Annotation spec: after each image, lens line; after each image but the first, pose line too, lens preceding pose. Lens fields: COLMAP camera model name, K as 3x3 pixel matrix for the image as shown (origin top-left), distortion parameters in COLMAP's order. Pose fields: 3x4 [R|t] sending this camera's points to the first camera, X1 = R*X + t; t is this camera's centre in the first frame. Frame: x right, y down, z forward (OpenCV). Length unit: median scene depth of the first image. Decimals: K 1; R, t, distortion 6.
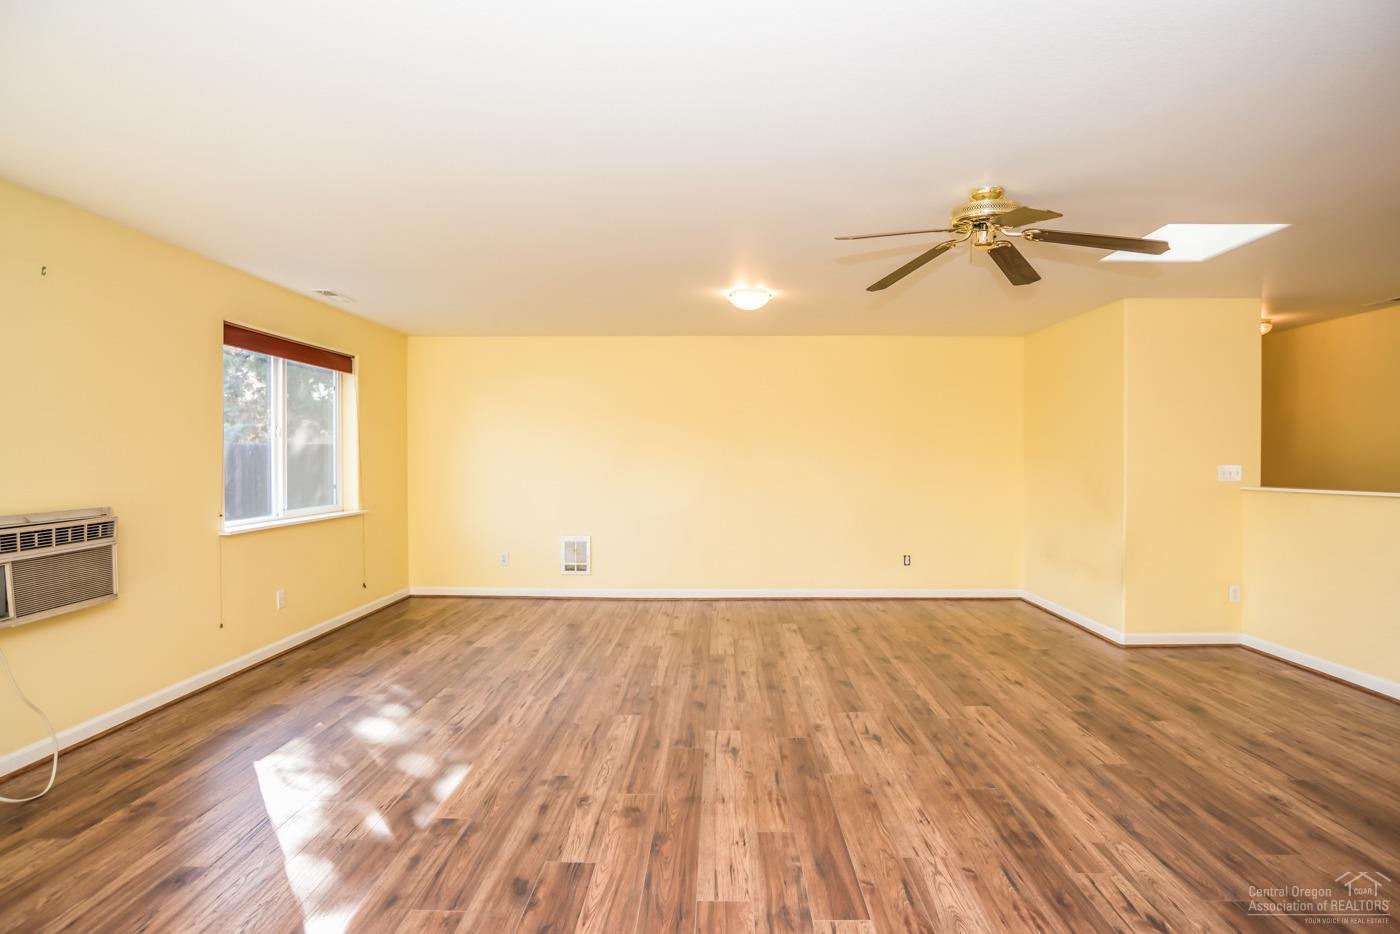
lens RADIAL K [[716.8, 0, 700.9], [0, 716.8, 461.1], [0, 0, 1]] dist [-0.052915, 0.021438]
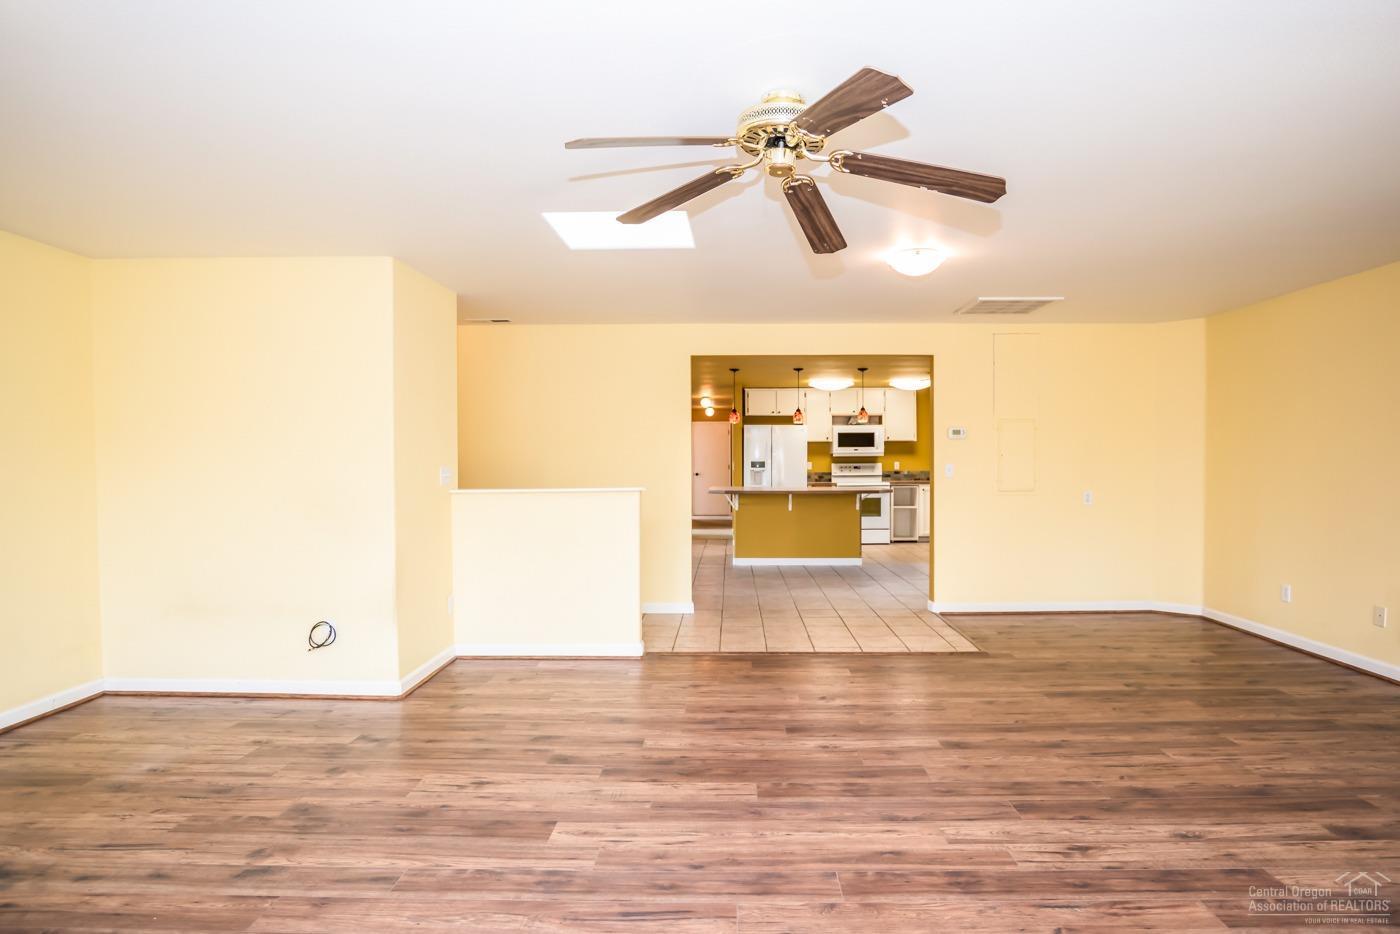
lens RADIAL K [[716.8, 0, 700.9], [0, 716.8, 461.1], [0, 0, 1]] dist [-0.052915, 0.021438]
pose [[-0.004194, 0.003341, 0.999986, -0.361824], [0.005484, 0.999979, -0.003318, -0.012811], [-0.999976, 0.005470, -0.004212, 1.035129]]
